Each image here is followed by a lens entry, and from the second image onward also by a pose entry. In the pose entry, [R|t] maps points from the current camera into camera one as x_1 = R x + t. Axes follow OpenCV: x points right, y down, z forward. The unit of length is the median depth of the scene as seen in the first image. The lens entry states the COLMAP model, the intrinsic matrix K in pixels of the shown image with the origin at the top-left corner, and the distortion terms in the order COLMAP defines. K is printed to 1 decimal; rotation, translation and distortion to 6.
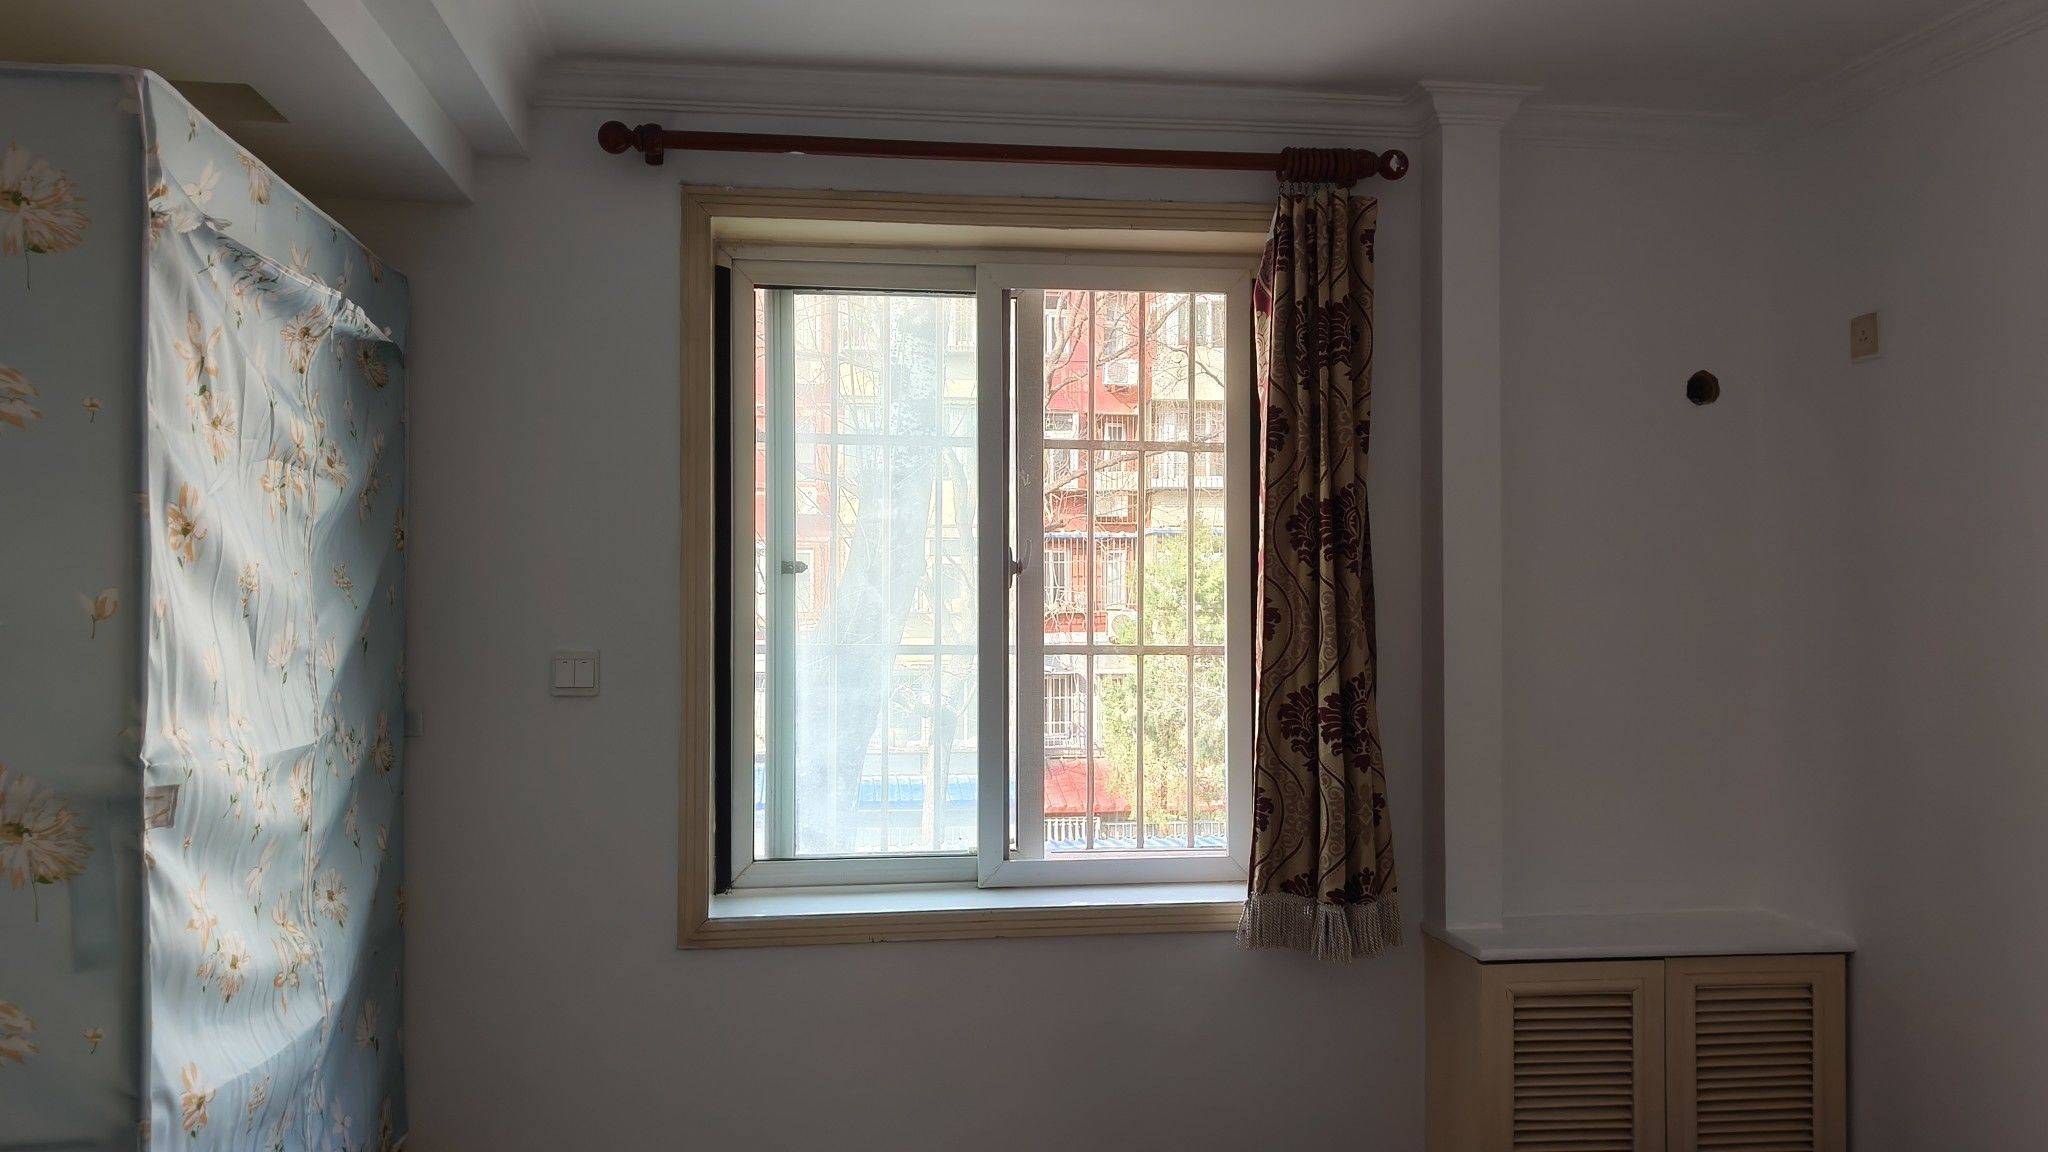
lens RADIAL K [[1734.4, 0, 1024.0], [0, 1734.4, 576.0], [0, 0, 1]] dist [-0.000903, 0.017419]
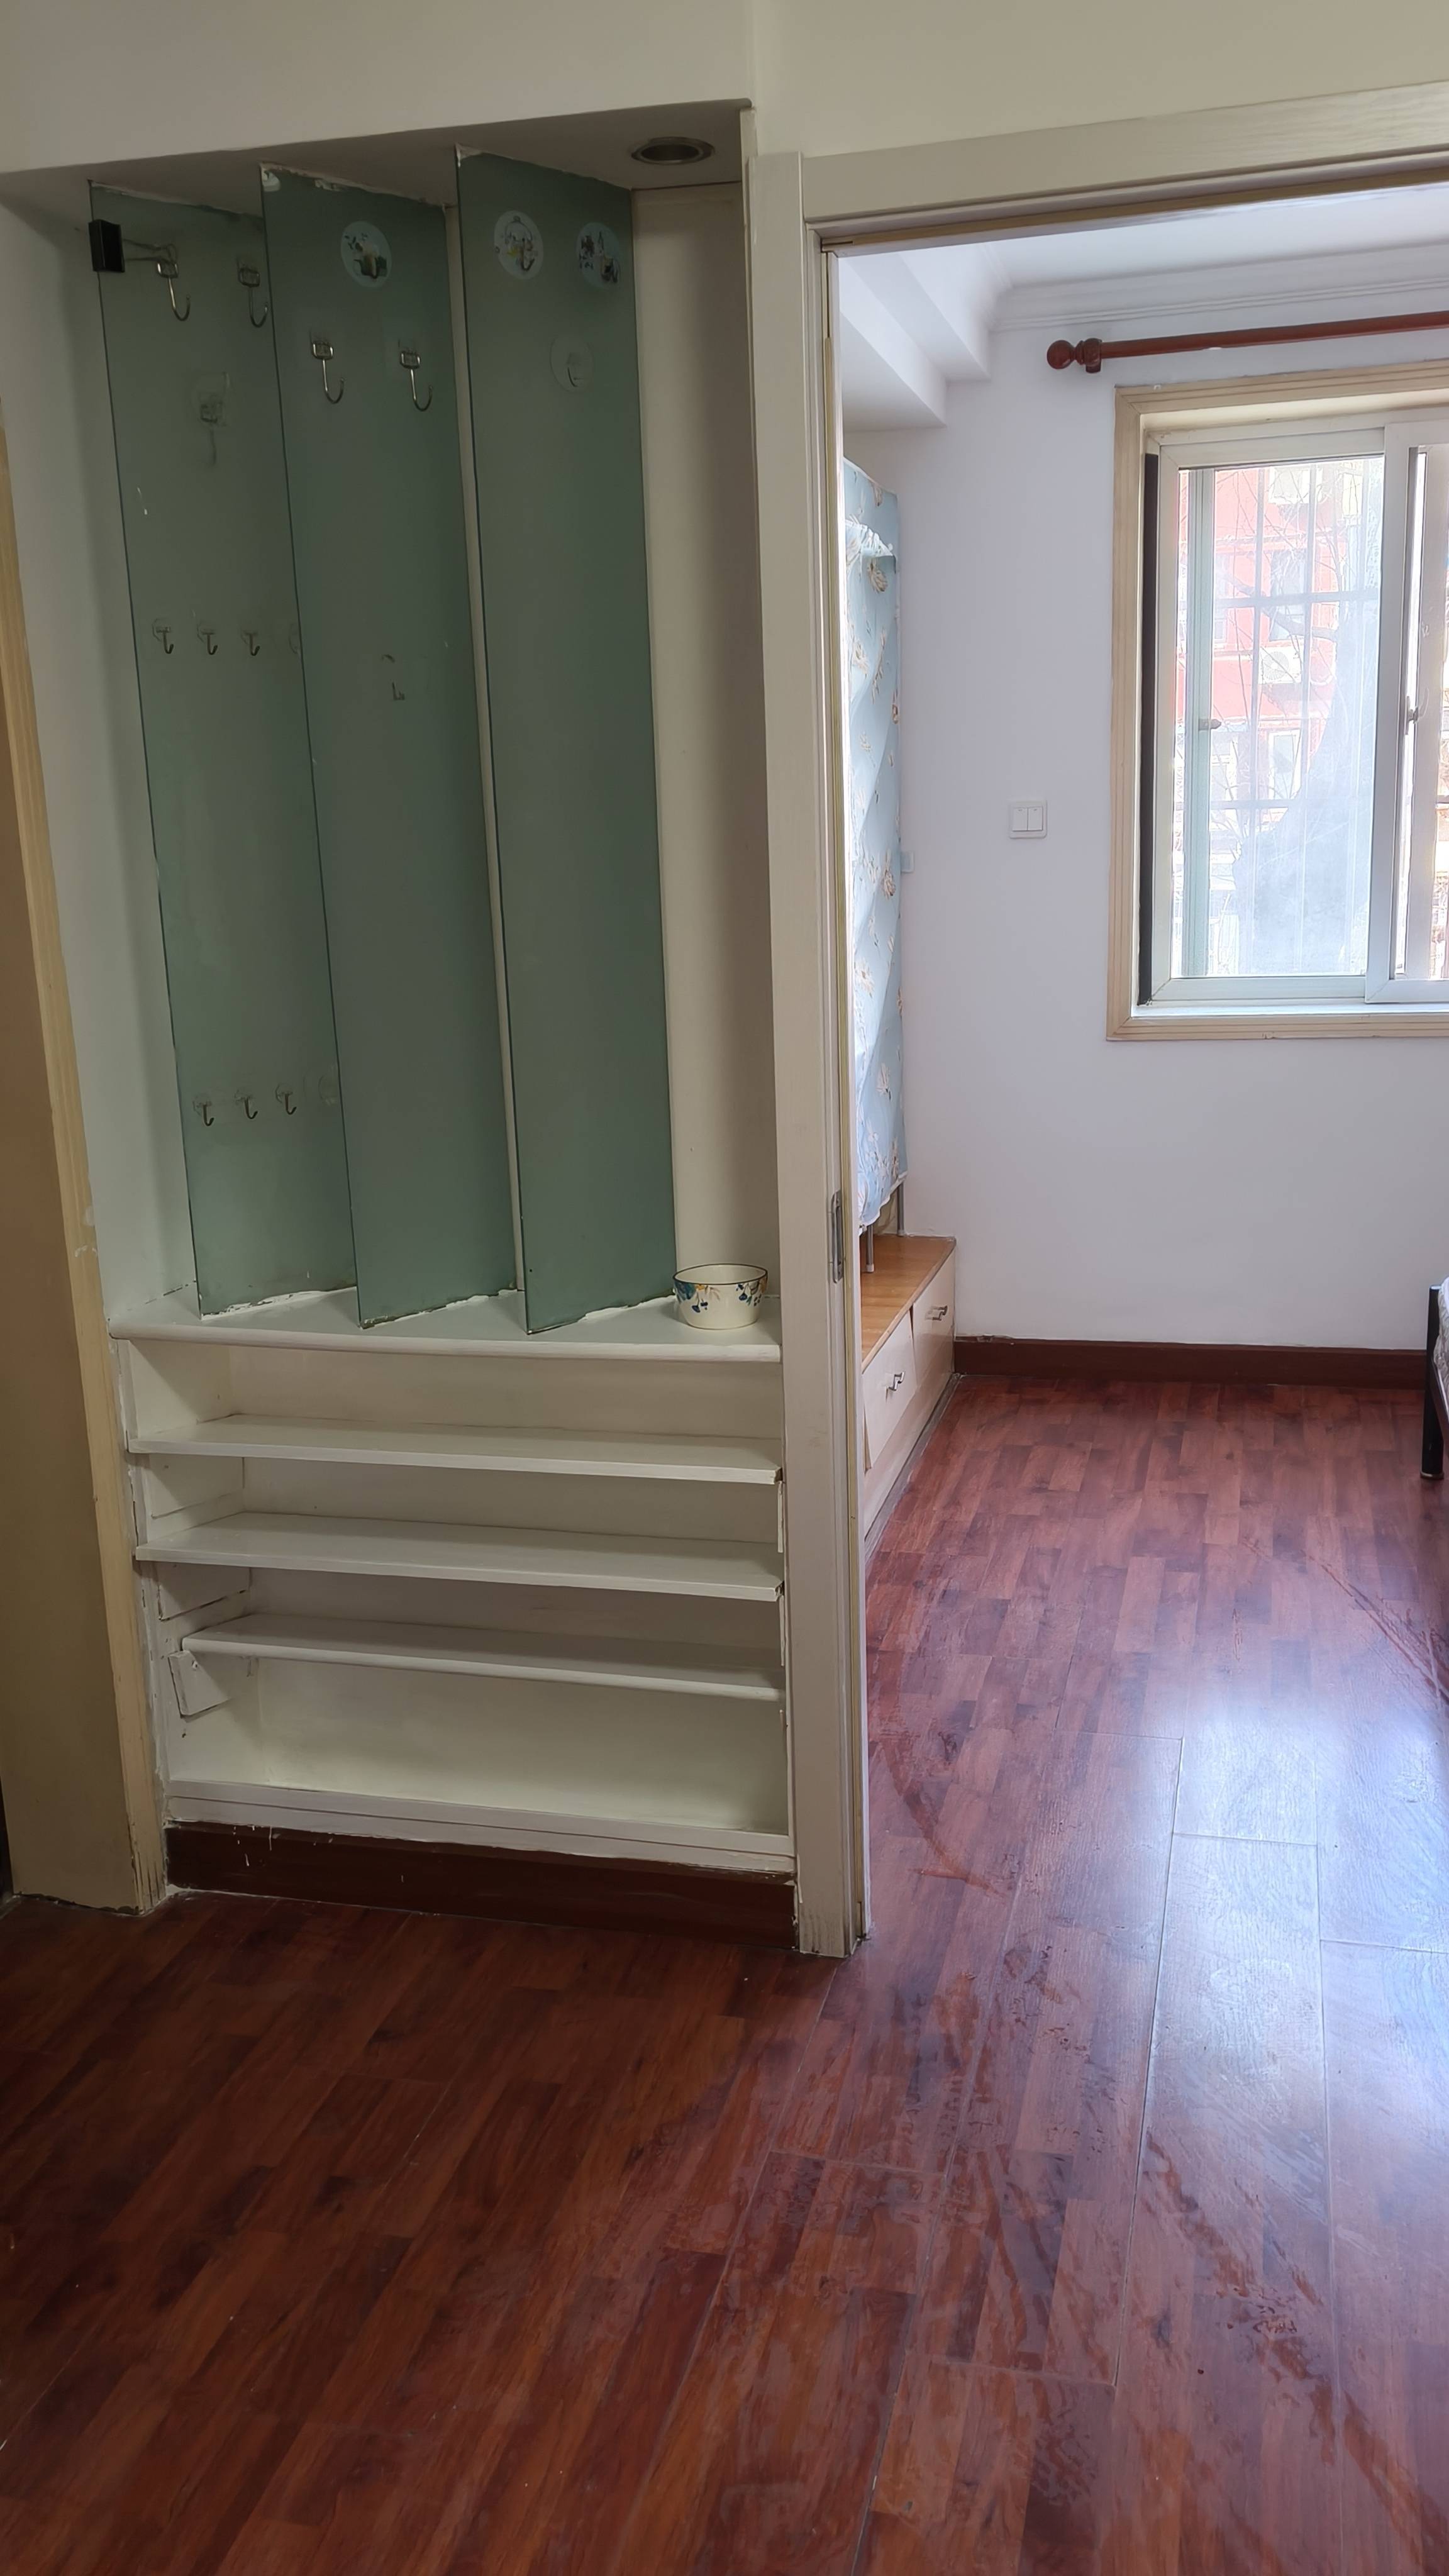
lens RADIAL K [[2181.6, 0, 713.5], [0, 2181.6, 1431.7], [0, 0, 1]] dist [-0.000903, 0.017419]
pose [[0.927937, 0.066837, -0.366695, 0.134562], [0.040806, 0.959662, 0.278180, 0.030936], [0.370496, -0.273097, 0.887779, -0.587573]]
